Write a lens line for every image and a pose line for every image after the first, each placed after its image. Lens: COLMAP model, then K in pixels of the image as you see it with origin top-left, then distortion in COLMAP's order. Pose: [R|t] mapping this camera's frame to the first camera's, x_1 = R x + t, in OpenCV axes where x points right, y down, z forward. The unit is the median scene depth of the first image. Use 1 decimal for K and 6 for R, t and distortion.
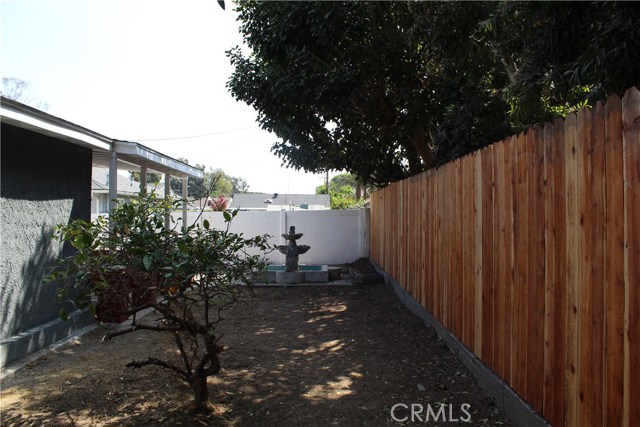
lens RADIAL K [[552.2, 0, 320.0], [0, 552.2, 213.5], [0, 0, 1]] dist [-0.169299, 0.164218]
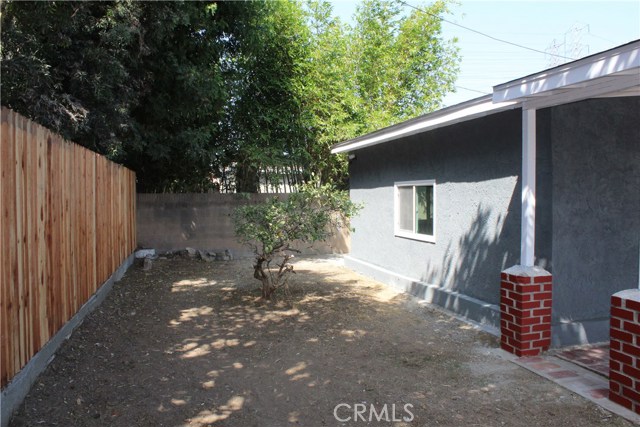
lens RADIAL K [[552.2, 0, 320.0], [0, 552.2, 213.5], [0, 0, 1]] dist [-0.169299, 0.164218]
pose [[-0.970115, 0.008269, -0.242507, 0.037796], [-0.000280, 0.999380, 0.035196, 0.000553], [0.242647, 0.034212, -0.969511, 1.981014]]
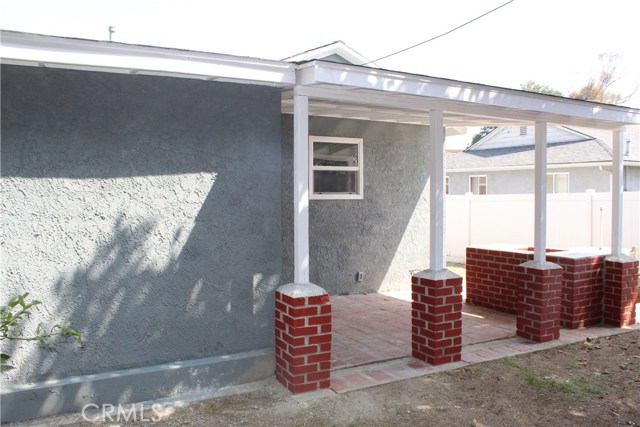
lens RADIAL K [[552.2, 0, 320.0], [0, 552.2, 213.5], [0, 0, 1]] dist [-0.169299, 0.164218]
pose [[0.475664, 0.026324, -0.879233, 0.158785], [0.004218, 0.999472, 0.032206, -0.001806], [0.879617, -0.019028, 0.475302, 0.918120]]
